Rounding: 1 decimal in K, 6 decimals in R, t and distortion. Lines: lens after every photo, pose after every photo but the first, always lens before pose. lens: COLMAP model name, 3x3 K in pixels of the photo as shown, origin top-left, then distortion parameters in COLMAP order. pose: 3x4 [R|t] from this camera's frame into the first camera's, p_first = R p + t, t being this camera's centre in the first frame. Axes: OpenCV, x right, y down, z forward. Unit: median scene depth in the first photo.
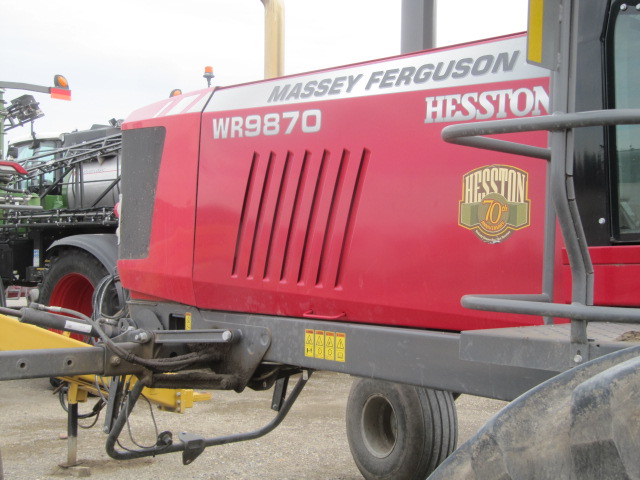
lens RADIAL K [[929.7, 0, 320.7], [0, 929.7, 250.2], [0, 0, 1]] dist [0.042194, 0.067930]
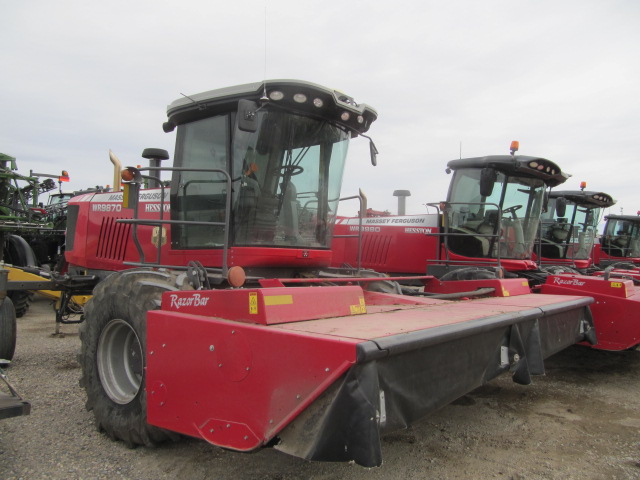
lens RADIAL K [[522.9, 0, 320.0], [0, 522.9, 240.0], [0, 0, 1]] dist [-0.046602, 0.015673]
pose [[0.991096, 0.023131, 0.131128, 0.371603], [-0.020646, 0.999581, -0.020277, -0.008131], [-0.131542, 0.017389, 0.991158, -0.700345]]
